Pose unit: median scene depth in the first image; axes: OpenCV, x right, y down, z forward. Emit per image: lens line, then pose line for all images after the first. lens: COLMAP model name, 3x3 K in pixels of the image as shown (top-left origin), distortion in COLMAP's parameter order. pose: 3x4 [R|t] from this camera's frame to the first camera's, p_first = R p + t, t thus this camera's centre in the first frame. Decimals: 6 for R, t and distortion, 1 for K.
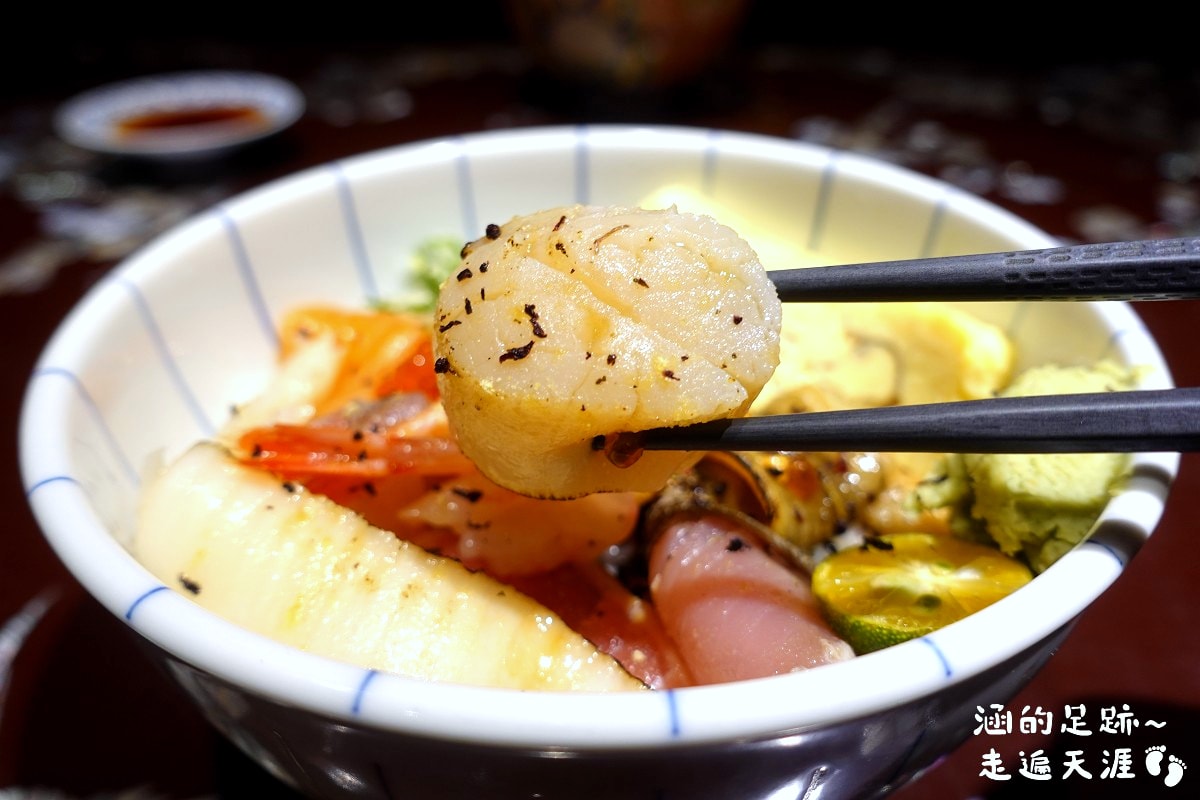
lens RADIAL K [[890.8, 0, 601.8], [0, 890.8, 385.3], [0, 0, 1]] dist [0.022932, -0.002362]
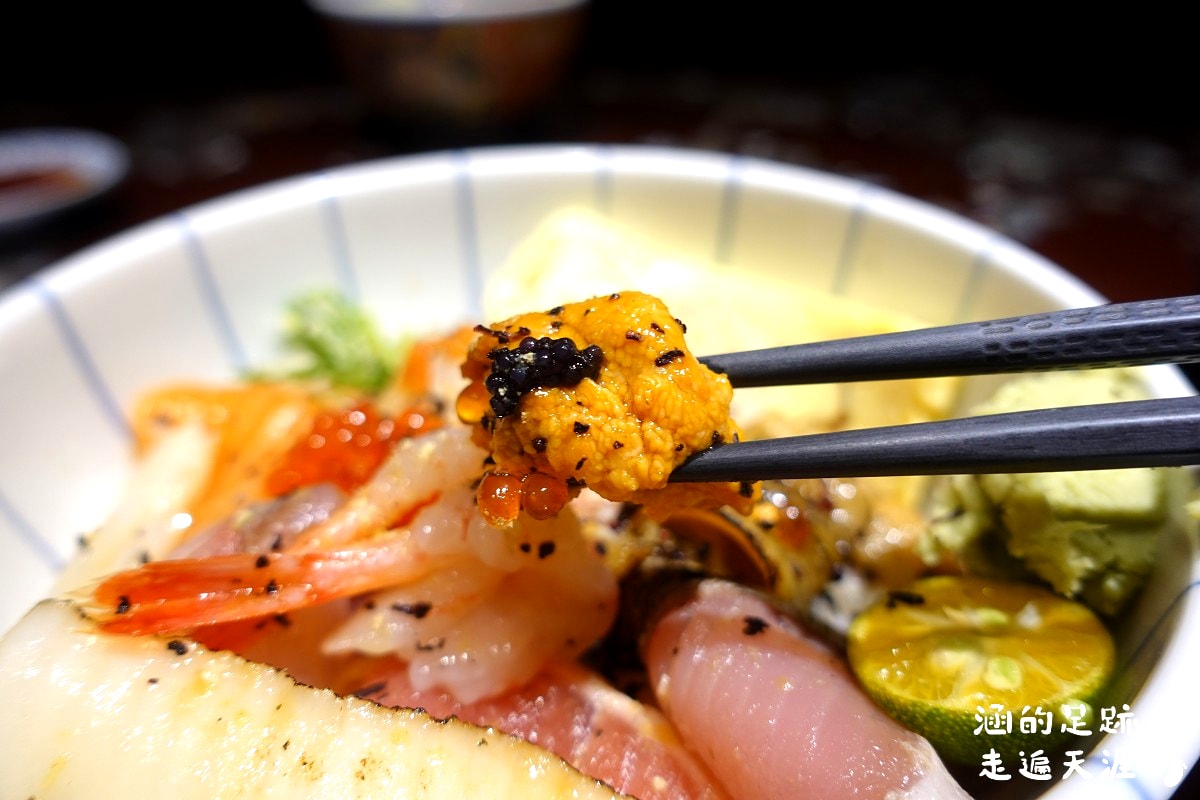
lens RADIAL K [[819.1, 0, 602.9], [0, 819.1, 381.3], [0, 0, 1]] dist [-0.007618, 0.000676]
pose [[0.976278, -0.114042, 0.184056, -0.093516], [0.117576, 0.993029, -0.008366, -0.054635], [-0.181819, 0.029808, 0.982880, 0.237481]]
